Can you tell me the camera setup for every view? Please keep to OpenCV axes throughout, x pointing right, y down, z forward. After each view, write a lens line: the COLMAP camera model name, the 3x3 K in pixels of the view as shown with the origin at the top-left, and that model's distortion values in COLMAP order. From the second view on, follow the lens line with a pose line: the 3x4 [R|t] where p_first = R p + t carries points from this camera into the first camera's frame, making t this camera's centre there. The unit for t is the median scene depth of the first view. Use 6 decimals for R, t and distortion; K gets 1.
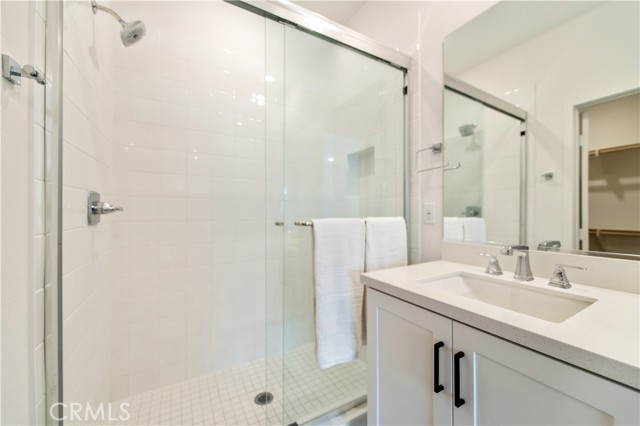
lens RADIAL K [[251.6, 0, 320.3], [0, 251.6, 211.9], [0, 0, 1]] dist [0.011101, -0.000253]
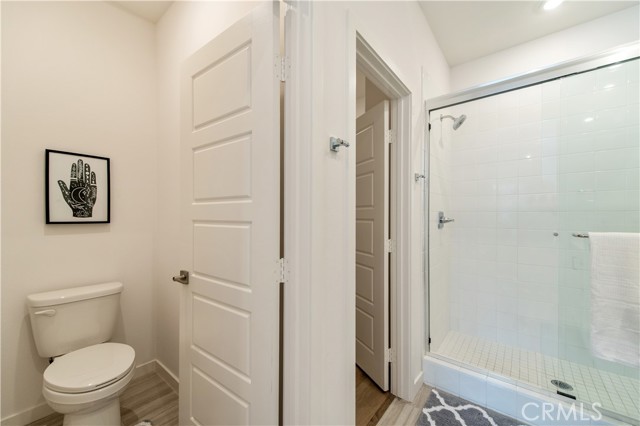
lens RADIAL K [[252.4, 0, 320.6], [0, 252.4, 217.5], [0, 0, 1]] dist [0.009273, -0.000450]
pose [[0.365754, 0.003458, -0.930705, 0.522824], [0.002713, 0.999985, 0.004782, -0.040681], [0.930708, -0.004274, 0.365739, -0.517081]]
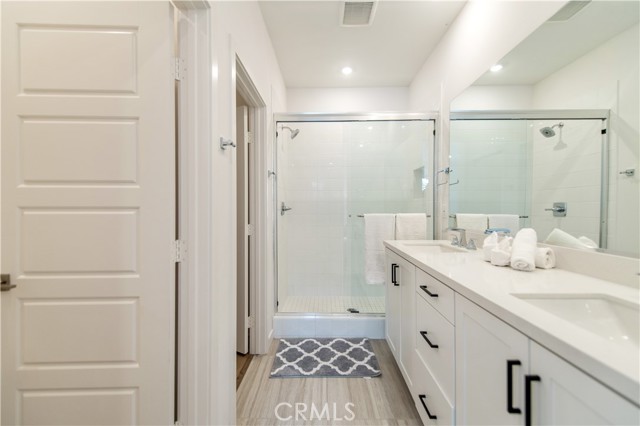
lens RADIAL K [[251.6, 0, 320.3], [0, 251.6, 211.9], [0, 0, 1]] dist [0.011101, -0.000253]
pose [[0.856643, 0.003459, -0.515898, 0.612413], [0.006133, 0.999839, 0.016887, -0.019665], [0.515873, -0.017630, 0.856483, -0.813615]]
